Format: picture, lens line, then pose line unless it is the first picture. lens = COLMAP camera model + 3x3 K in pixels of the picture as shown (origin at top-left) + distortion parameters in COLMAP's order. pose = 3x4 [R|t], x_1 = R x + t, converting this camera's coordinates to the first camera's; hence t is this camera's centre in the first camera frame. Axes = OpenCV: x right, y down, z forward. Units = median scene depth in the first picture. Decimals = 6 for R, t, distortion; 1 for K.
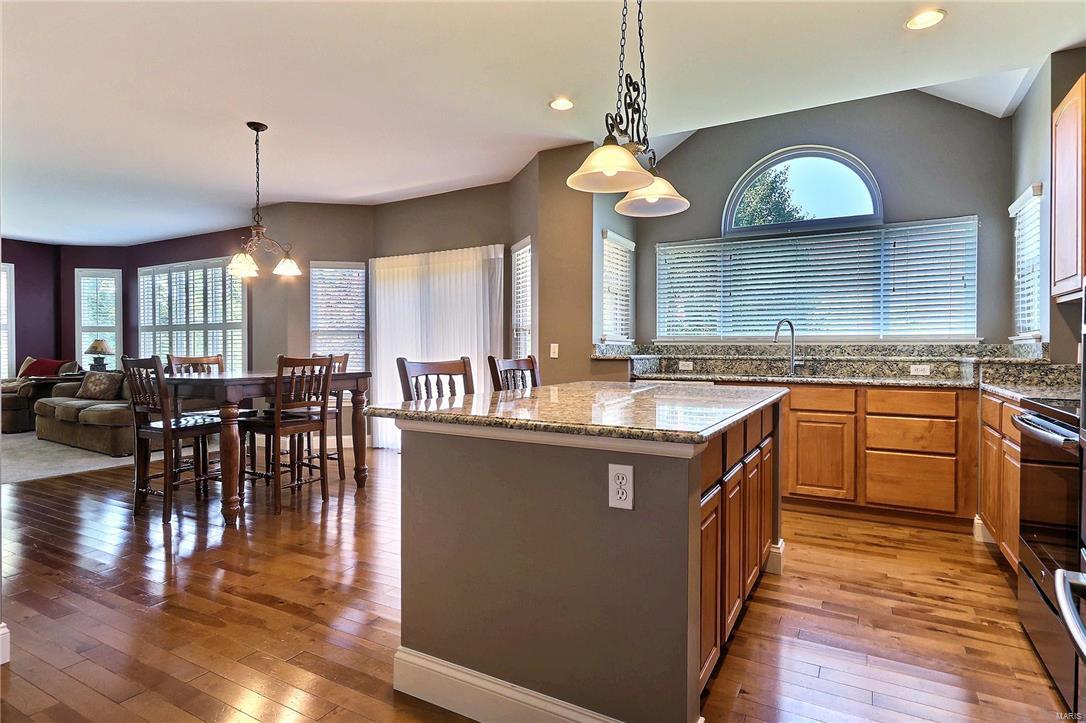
lens RADIAL K [[595.7, 0, 529.2], [0, 595.7, 351.5], [0, 0, 1]] dist [-0.003661, -0.001196]
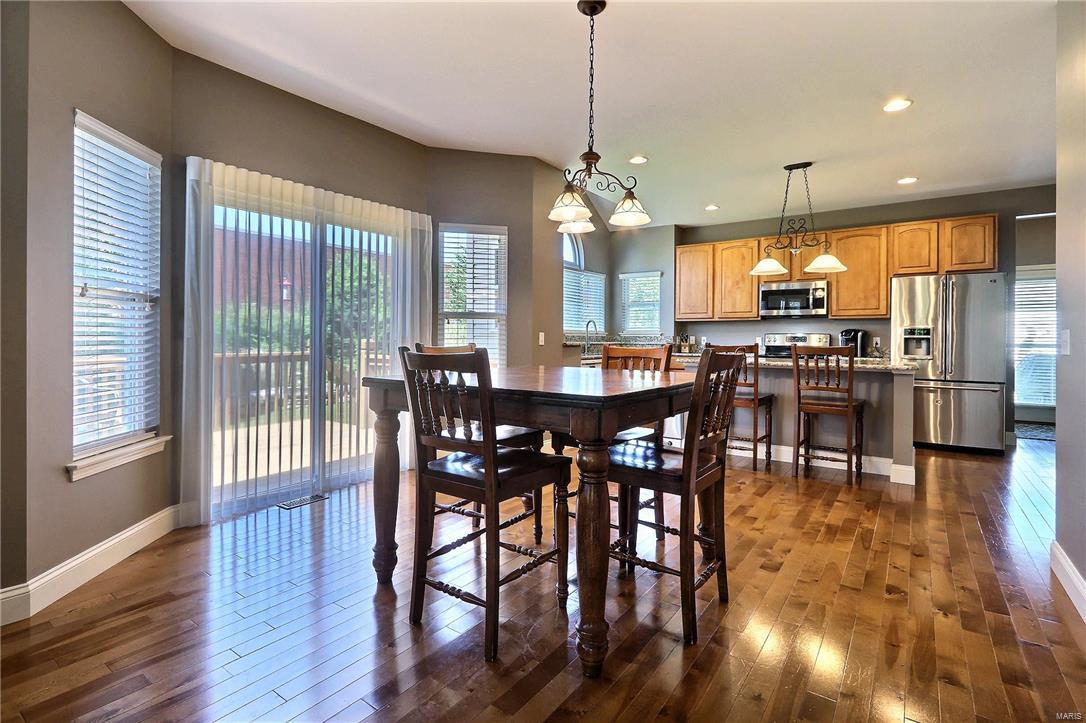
lens RADIAL K [[524.1, 0, 573.8], [0, 524.1, 341.5], [0, 0, 1]] dist [0.026153, -0.000133]
pose [[0.050992, -0.005169, 0.998686, -1.080754], [-0.003416, 0.999980, 0.005350, -0.001686], [-0.998693, -0.003684, 0.050974, 1.007059]]
